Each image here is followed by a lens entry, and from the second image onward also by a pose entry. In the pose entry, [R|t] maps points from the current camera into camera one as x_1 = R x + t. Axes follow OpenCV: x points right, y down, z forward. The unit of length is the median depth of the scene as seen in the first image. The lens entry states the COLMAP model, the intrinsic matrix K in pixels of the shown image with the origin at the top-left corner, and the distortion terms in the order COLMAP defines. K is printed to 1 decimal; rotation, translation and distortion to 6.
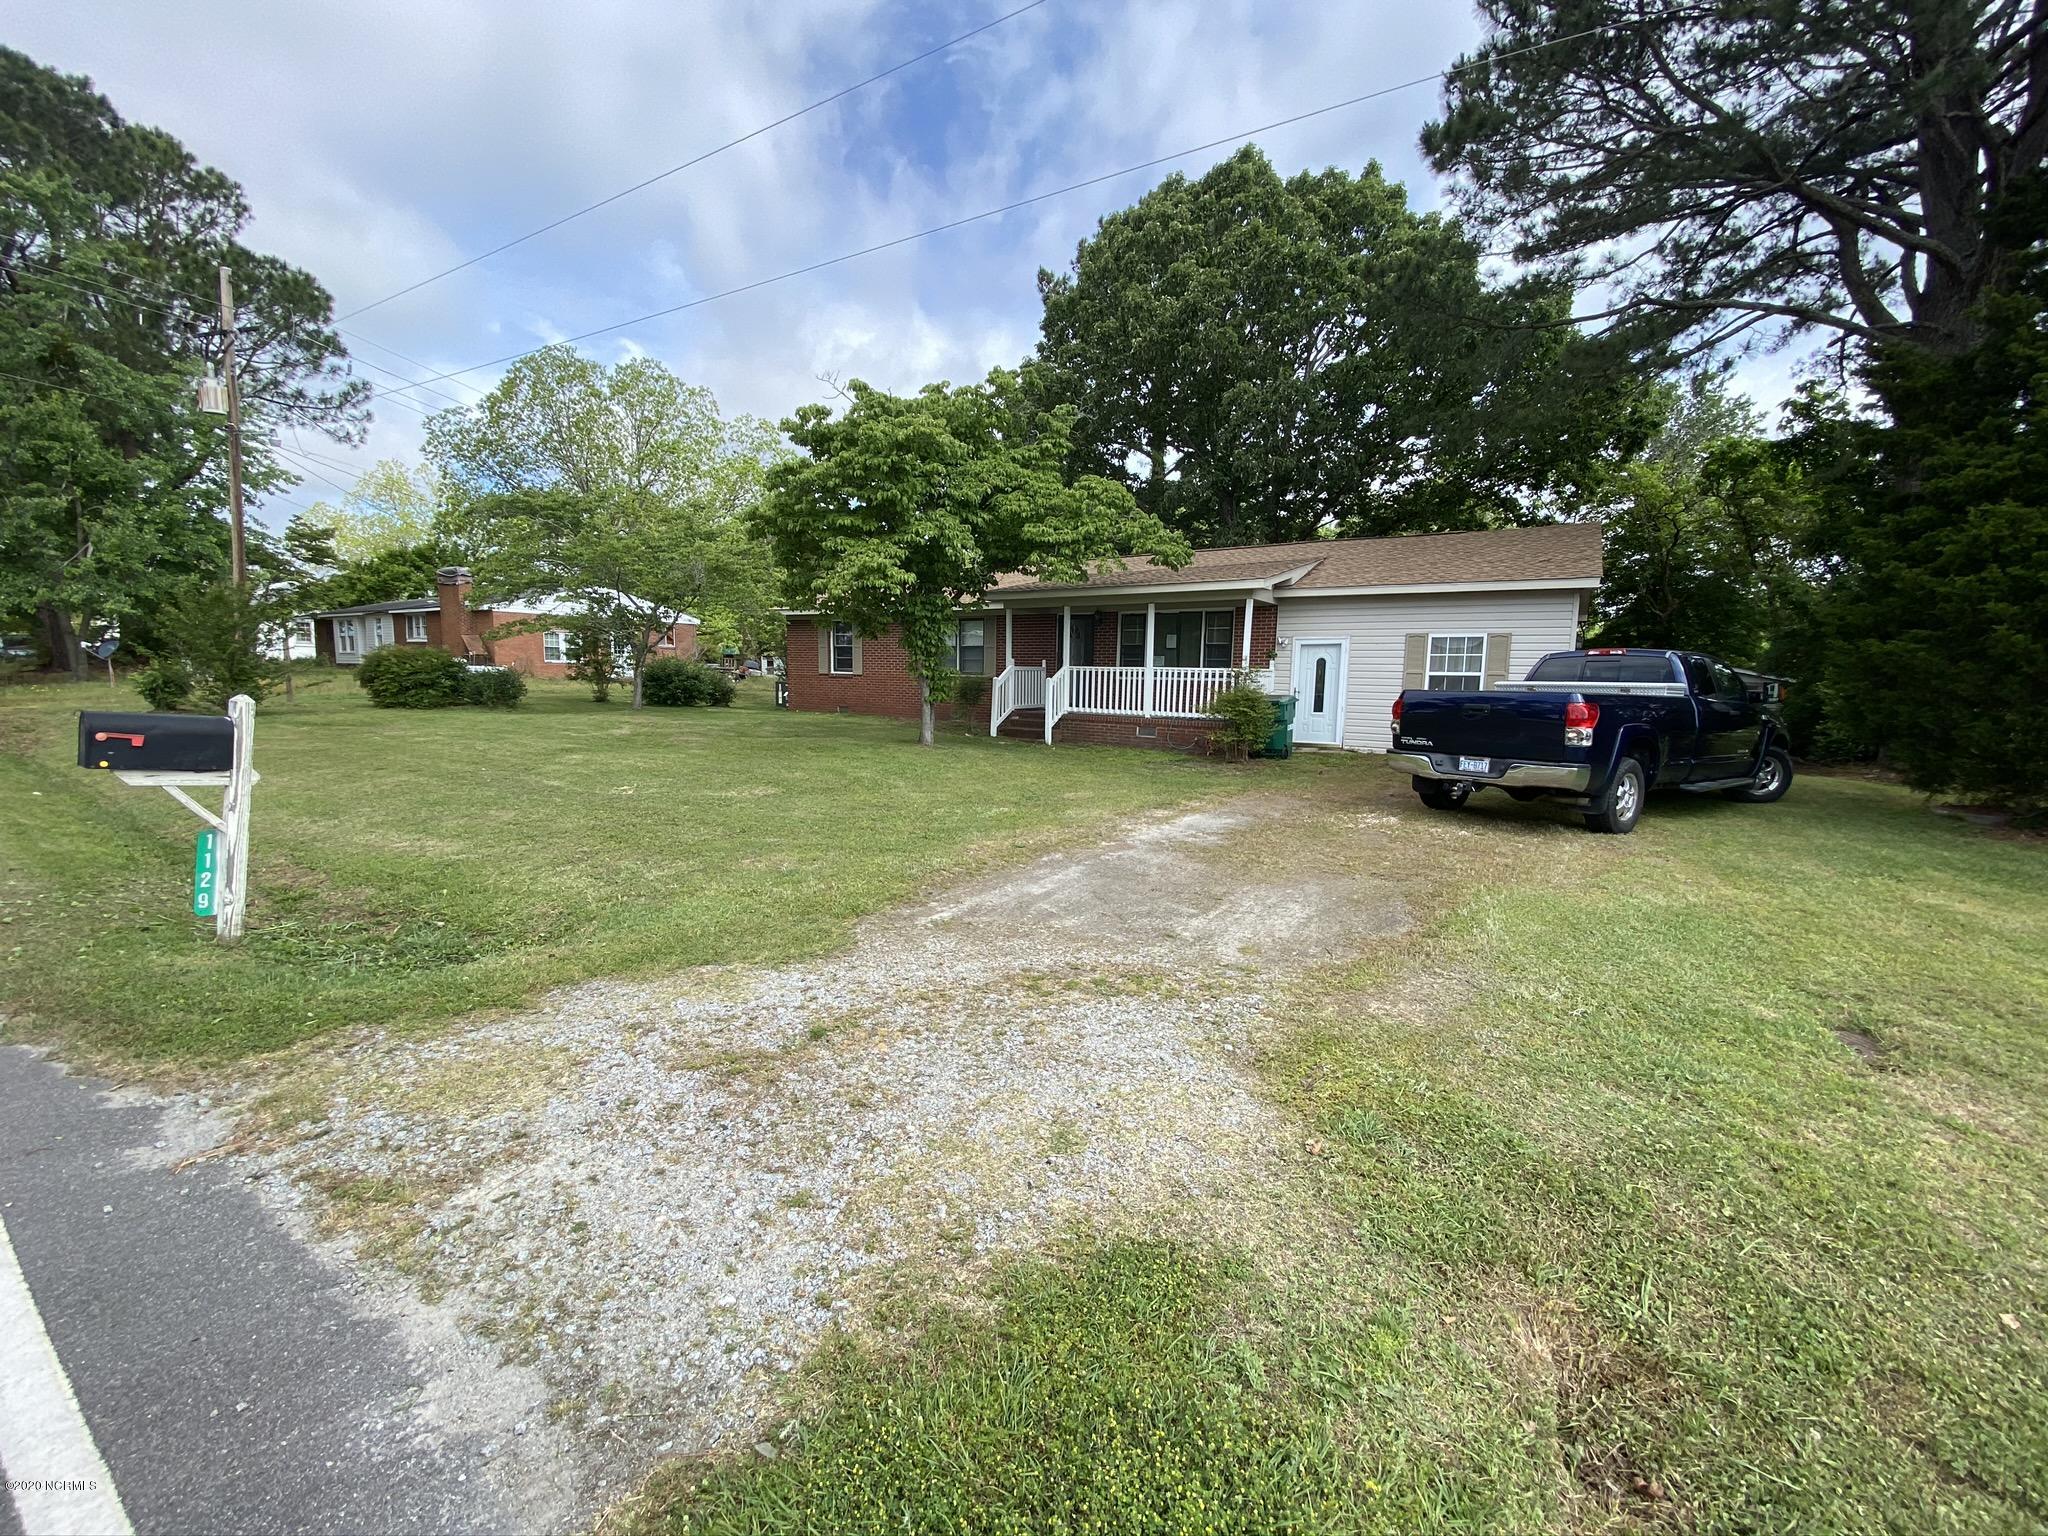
lens RADIAL K [[830.5, 0, 1018.4], [0, 830.5, 775.4], [0, 0, 1]] dist [0.014962, -0.018067]
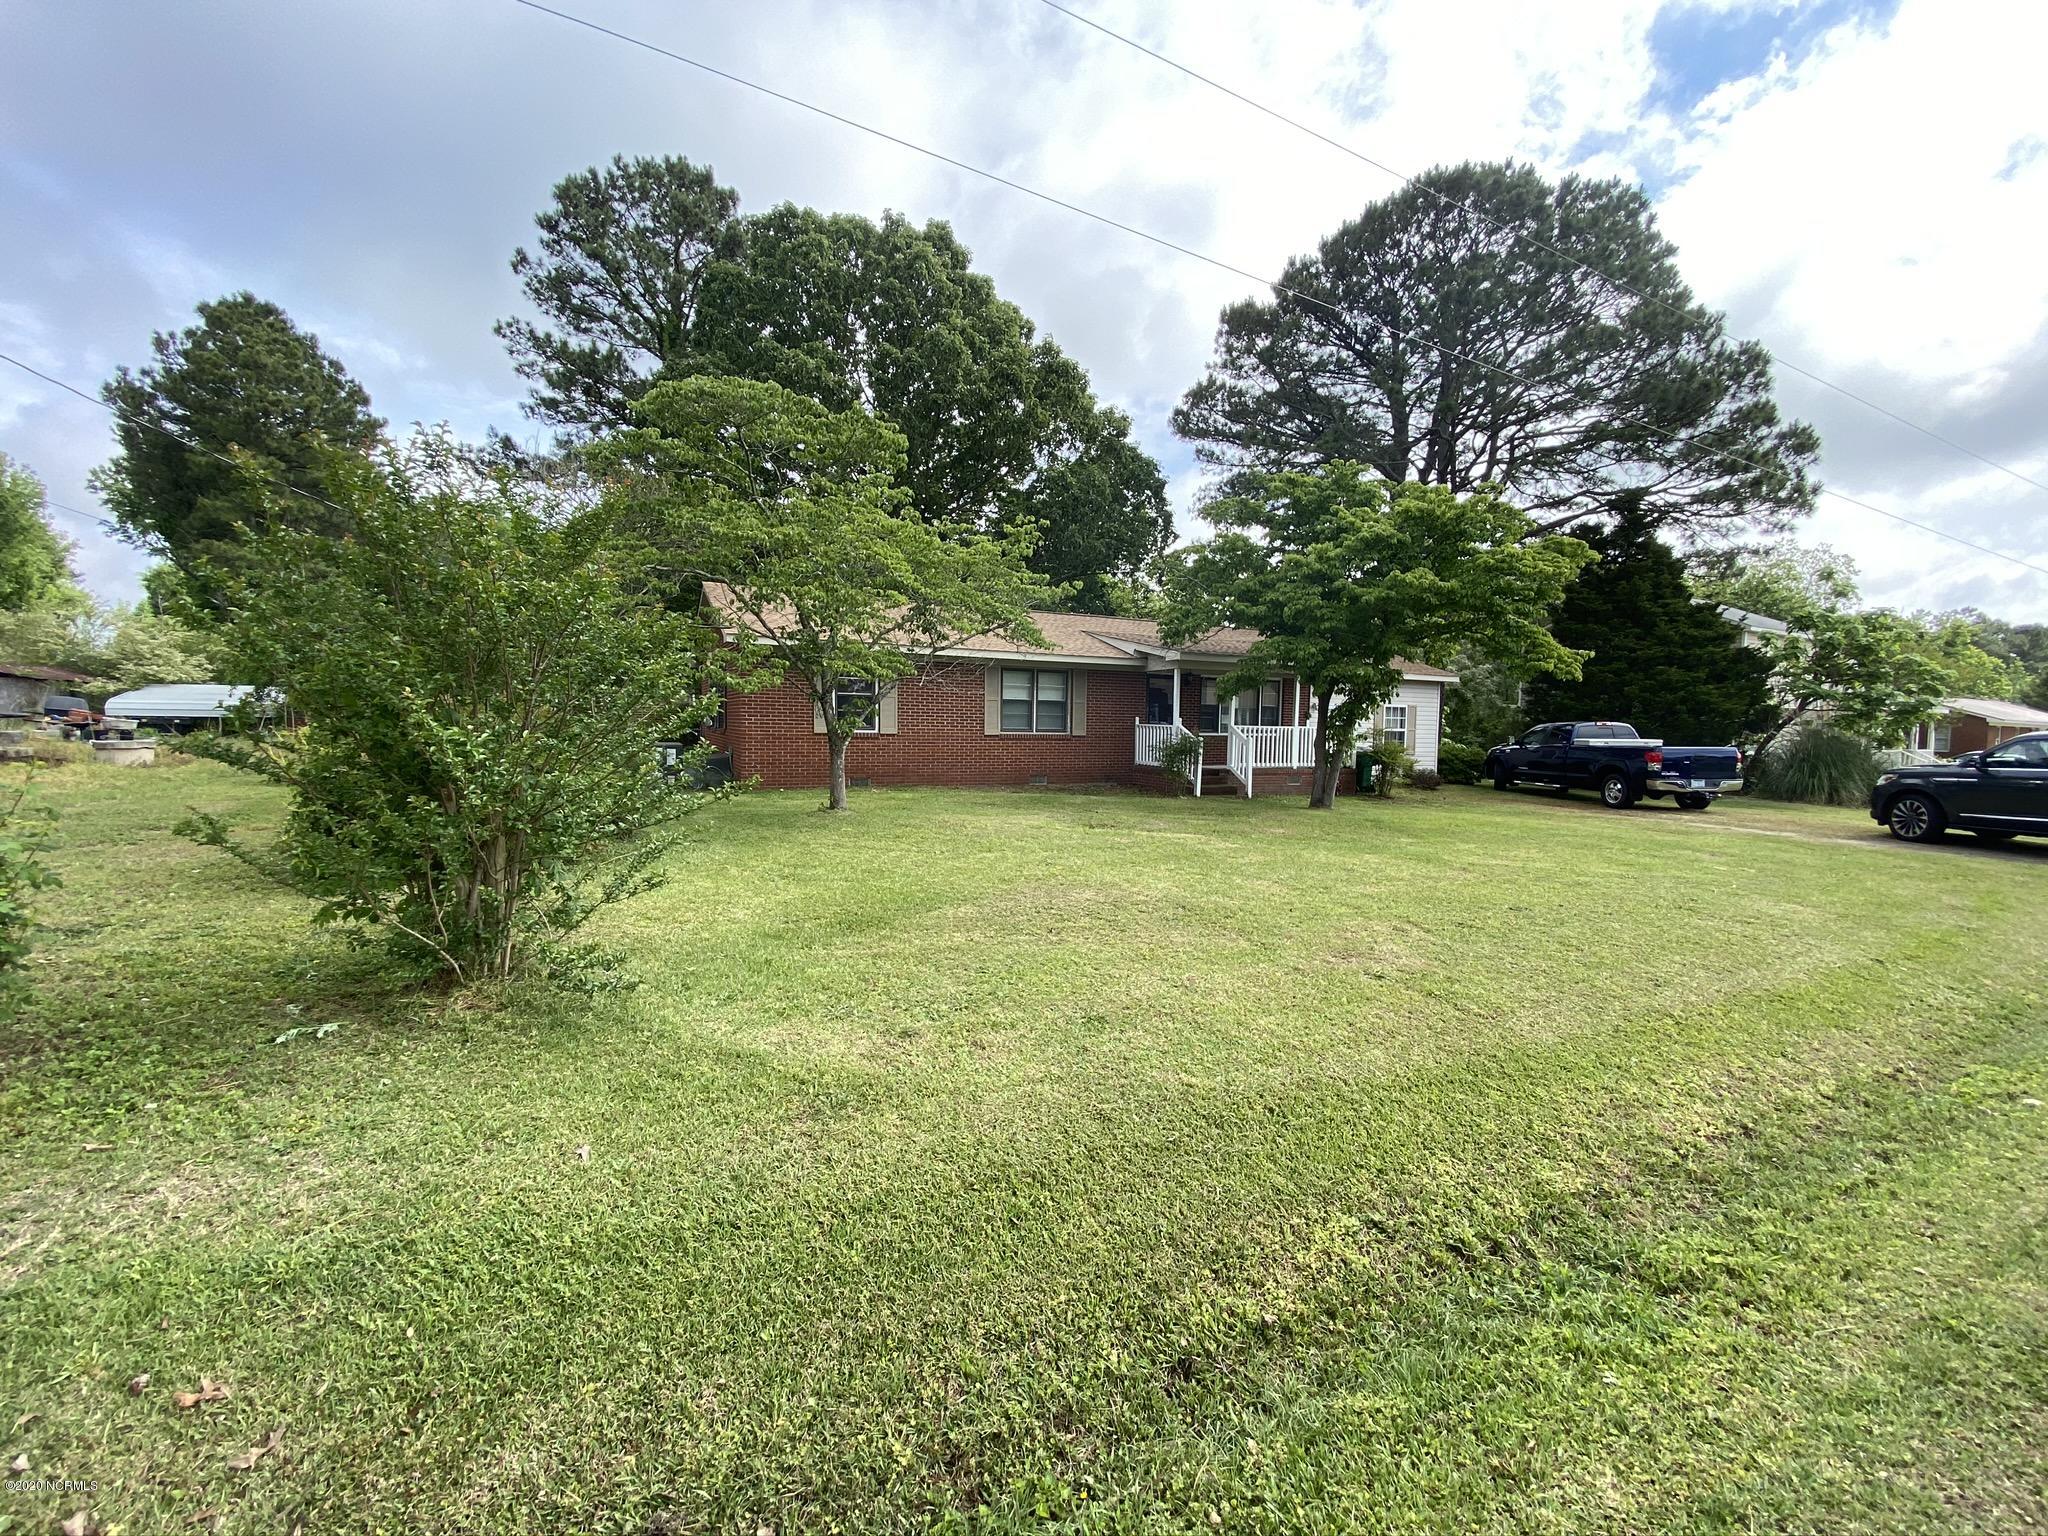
lens RADIAL K [[822.8, 0, 1034.9], [0, 822.8, 767.8], [0, 0, 1]] dist [0.015004, -0.015183]
pose [[0.518668, -0.053108, 0.853325, -0.739460], [0.093239, 0.995630, 0.005292, -0.078688], [-0.849877, 0.076818, 0.521353, 0.496672]]
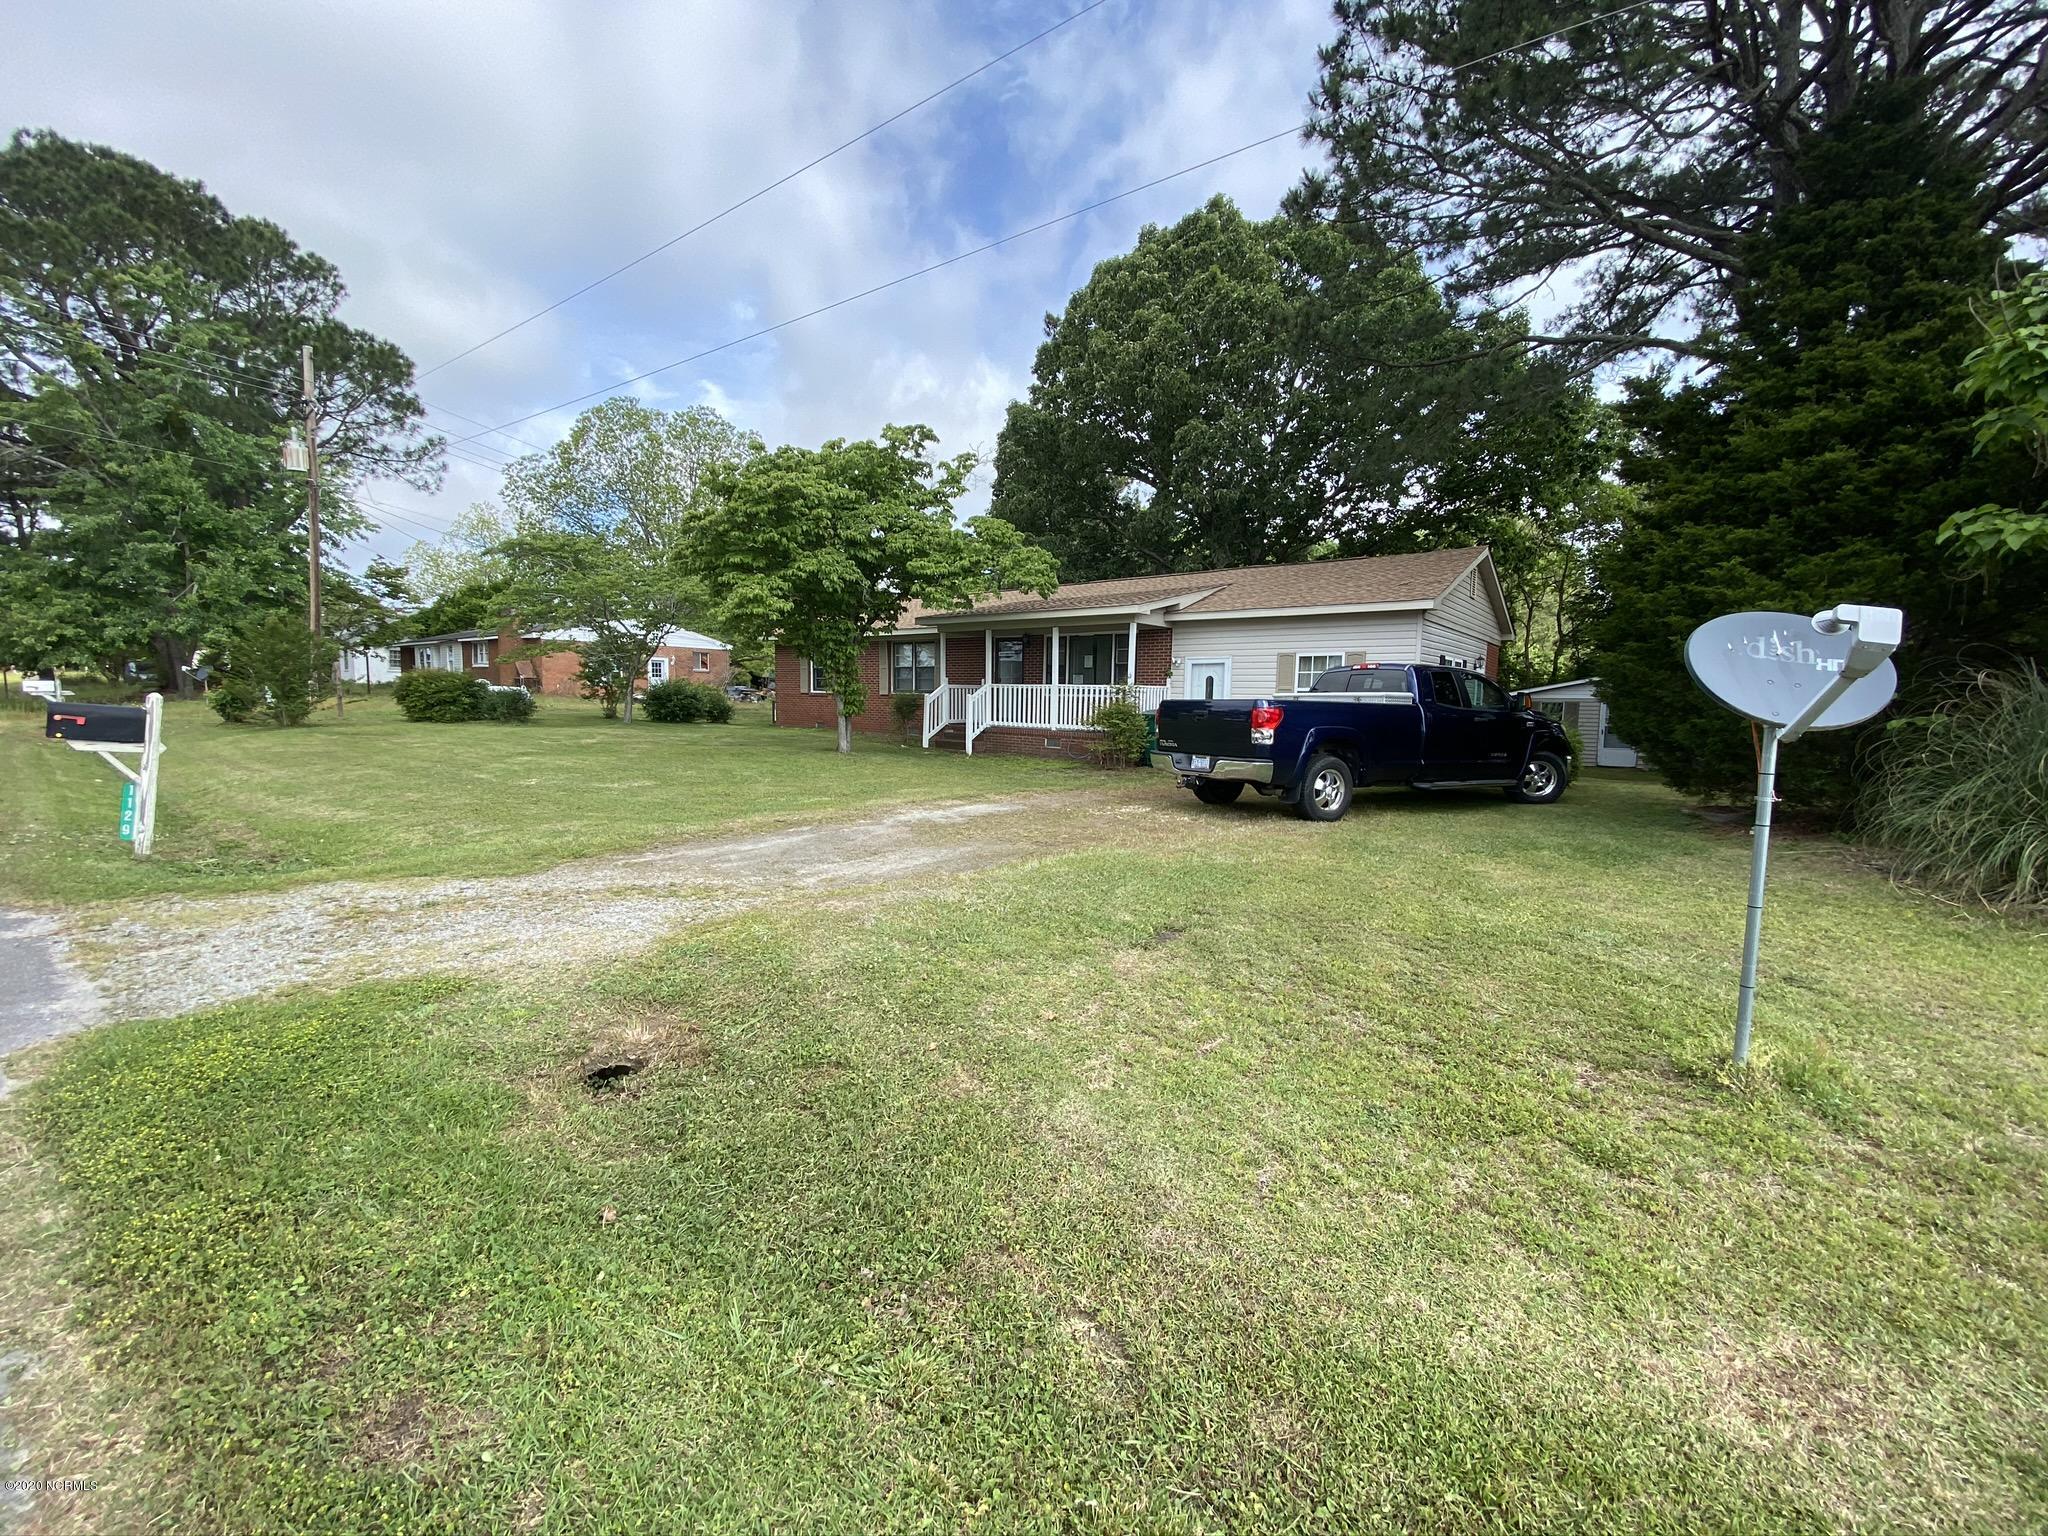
lens RADIAL K [[830.5, 0, 1018.4], [0, 830.5, 775.4], [0, 0, 1]] dist [0.014962, -0.018067]
pose [[0.996241, 0.006851, -0.086350, 0.144660], [-0.009349, 0.999549, -0.028551, 0.015482], [0.086115, 0.029251, 0.995856, -0.067243]]
